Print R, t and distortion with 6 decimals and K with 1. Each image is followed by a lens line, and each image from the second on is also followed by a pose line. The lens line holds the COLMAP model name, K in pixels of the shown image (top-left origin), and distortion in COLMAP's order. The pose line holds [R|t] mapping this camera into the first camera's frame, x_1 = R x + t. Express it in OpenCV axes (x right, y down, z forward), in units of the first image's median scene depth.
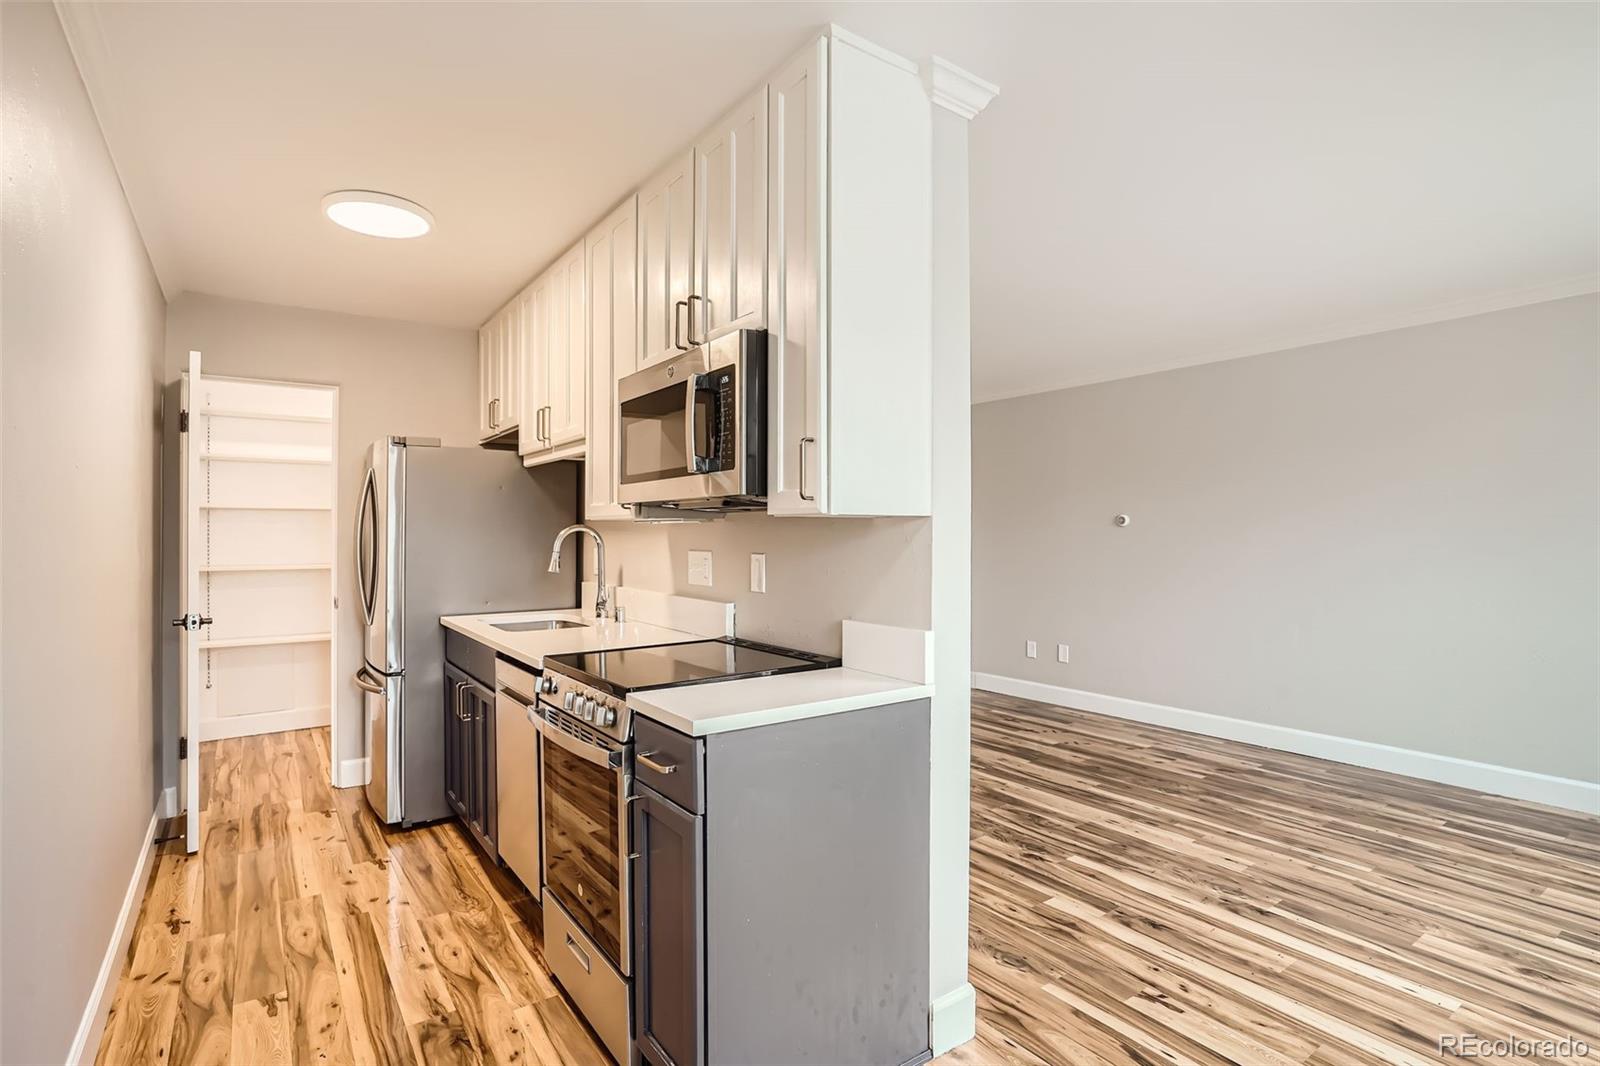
lens RADIAL K [[785.0, 0, 782.6], [0, 785.0, 530.4], [0, 0, 1]] dist [-0.058230, 0.029614]
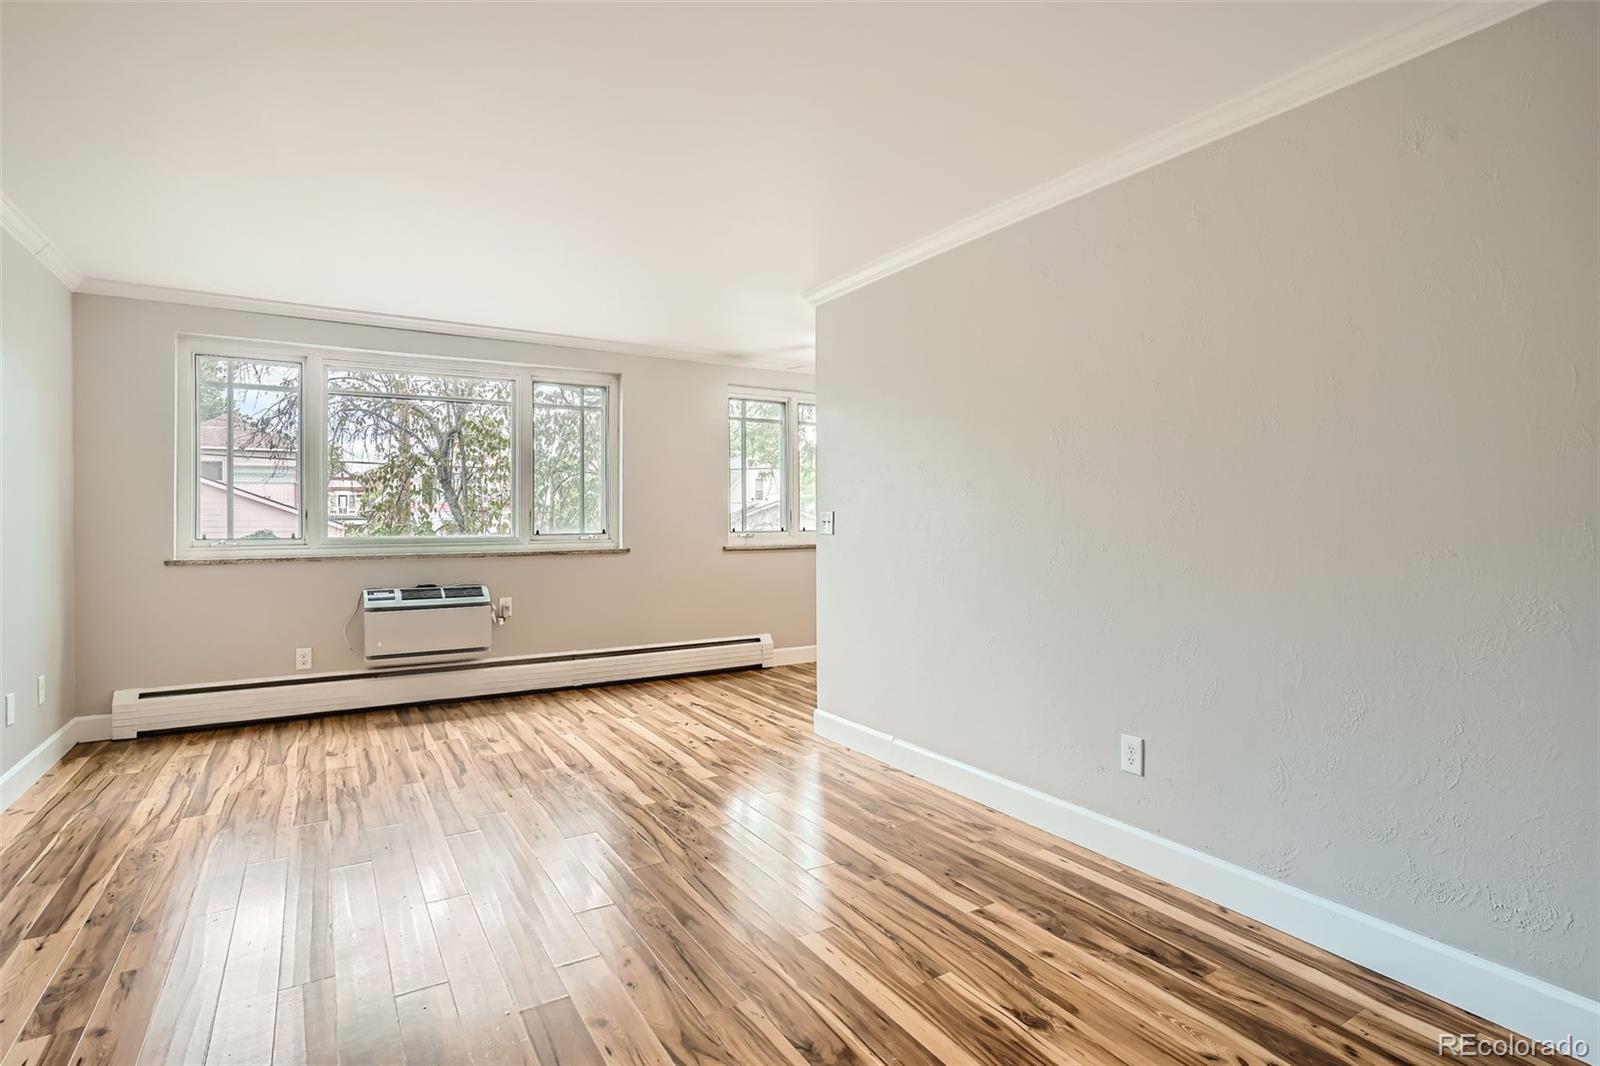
lens RADIAL K [[779.5, 0, 796.3], [0, 779.5, 534.8], [0, 0, 1]] dist [-0.044754, 0.023664]
pose [[-0.998576, 0.002538, 0.053286, 0.112174], [0.003743, 0.999739, 0.022527, 0.035008], [-0.053215, 0.022695, -0.998325, 1.933183]]
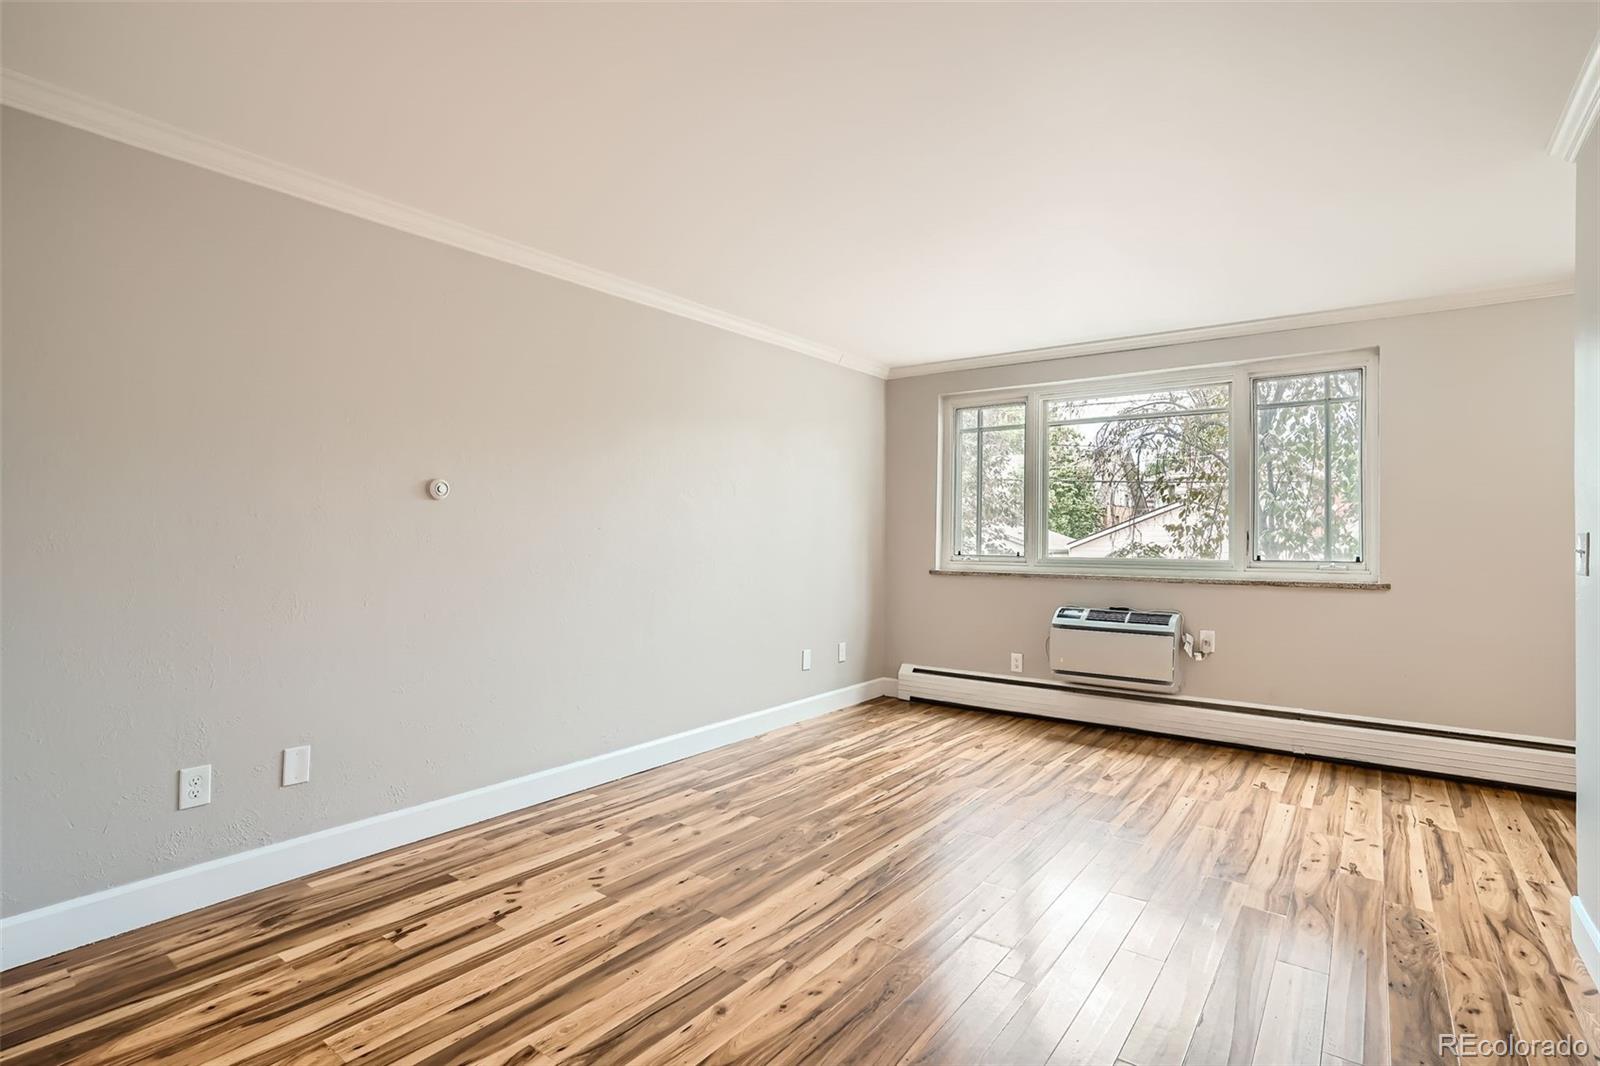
lens RADIAL K [[779.5, 0, 796.3], [0, 779.5, 534.8], [0, 0, 1]] dist [-0.044754, 0.023664]
pose [[-0.312755, 0.003740, 0.949826, -0.297010], [-0.006841, 0.999957, -0.006190, 0.037955], [-0.949809, -0.008434, -0.312716, 1.522216]]
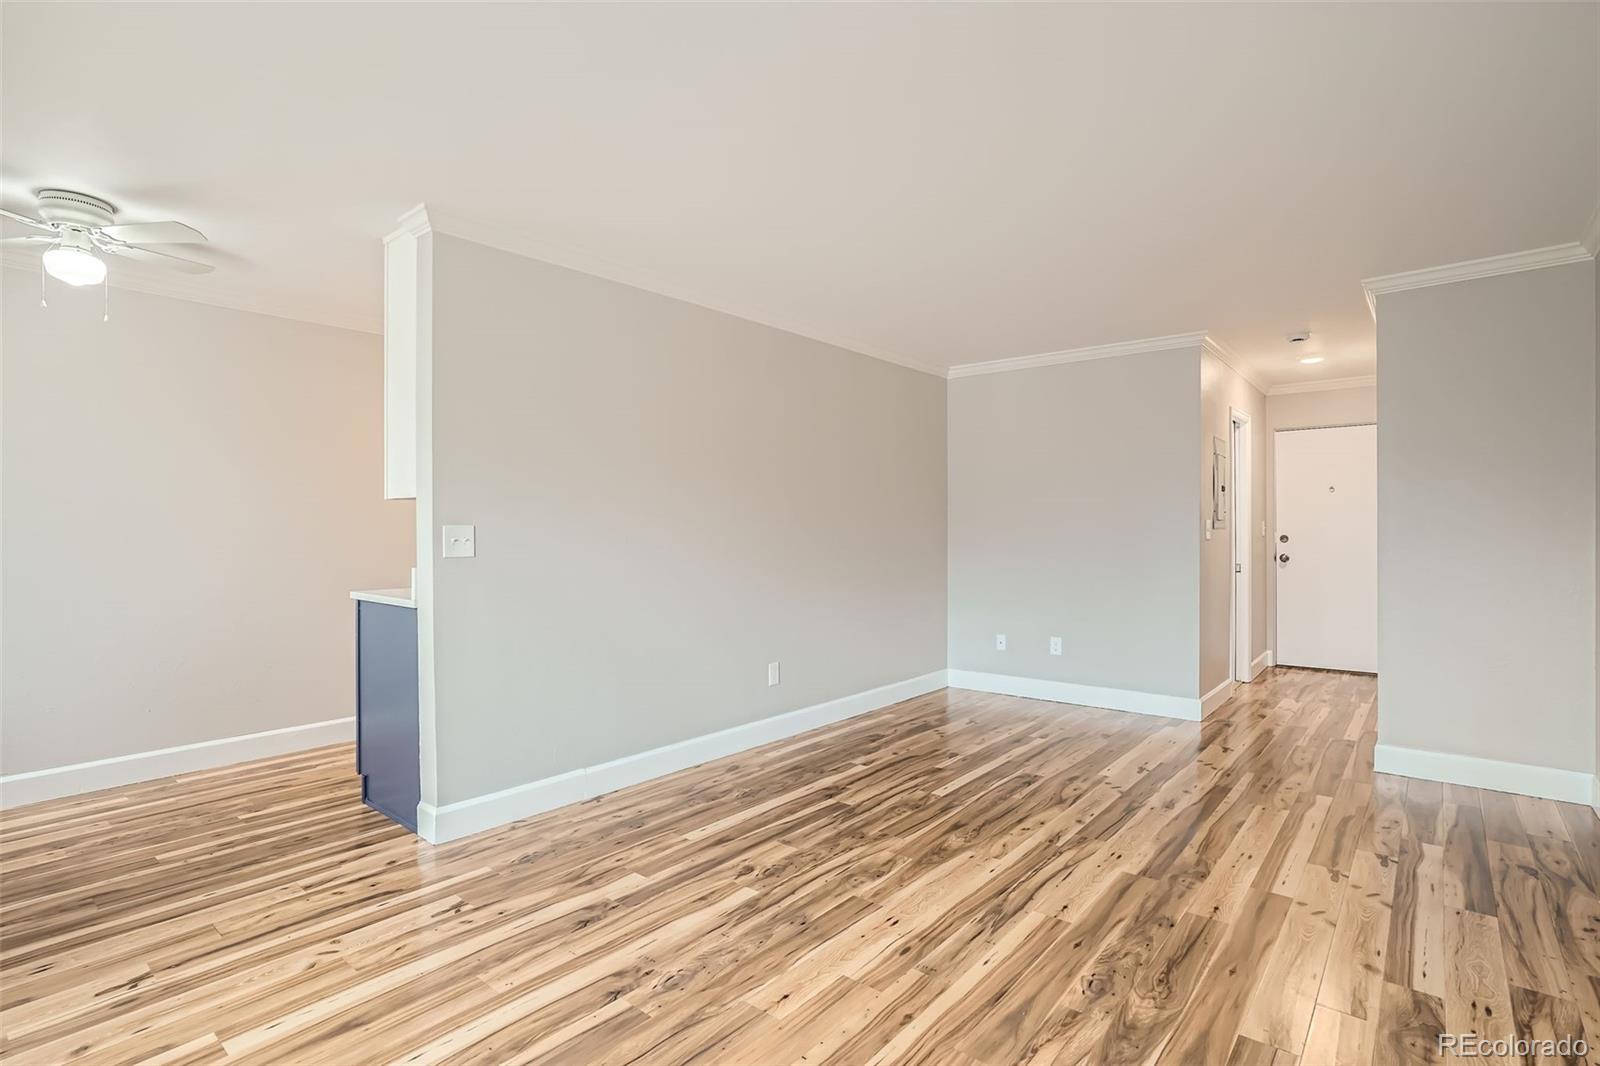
lens RADIAL K [[785.0, 0, 782.6], [0, 785.0, 530.4], [0, 0, 1]] dist [-0.058230, 0.029614]
pose [[0.245554, 0.003021, -0.969378, 1.138335], [0.005173, 0.999977, 0.004427, 0.029216], [0.969369, -0.006102, 0.245533, 0.789250]]
